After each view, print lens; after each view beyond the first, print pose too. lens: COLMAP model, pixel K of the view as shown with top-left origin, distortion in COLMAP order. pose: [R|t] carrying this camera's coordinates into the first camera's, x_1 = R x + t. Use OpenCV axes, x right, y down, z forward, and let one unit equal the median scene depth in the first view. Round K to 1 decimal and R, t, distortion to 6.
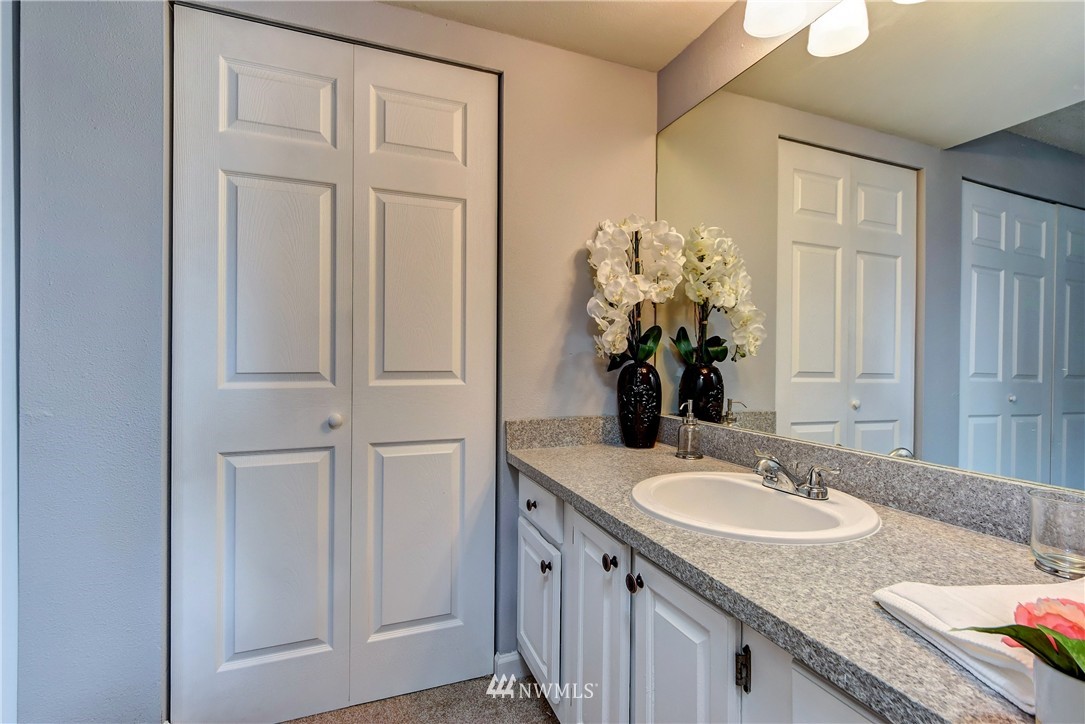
lens RADIAL K [[498.4, 0, 543.1], [0, 498.4, 364.5], [0, 0, 1]] dist [0.000332, 0.000013]
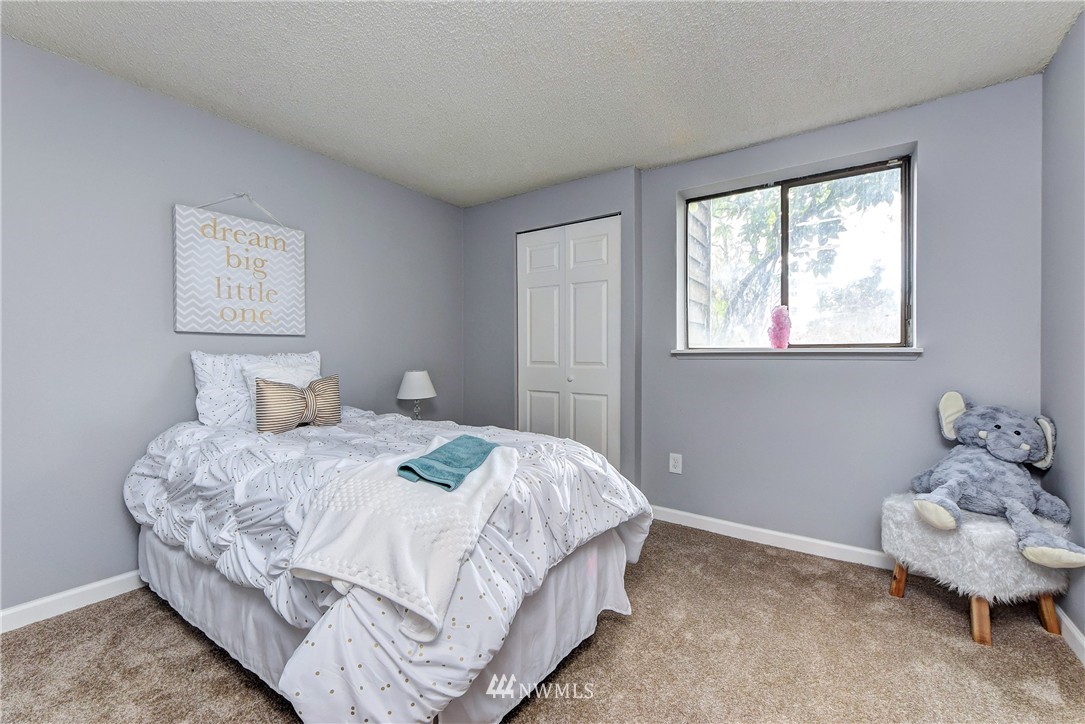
lens RADIAL K [[445.0, 0, 543.3], [0, 445.0, 365.8], [0, 0, 1]] dist [0.001255, 0.000038]
pose [[0.977768, 0.001209, -0.209687, -0.036081], [-0.000563, 0.999995, 0.003143, 0.024519], [0.209690, -0.002955, 0.977764, -1.033550]]
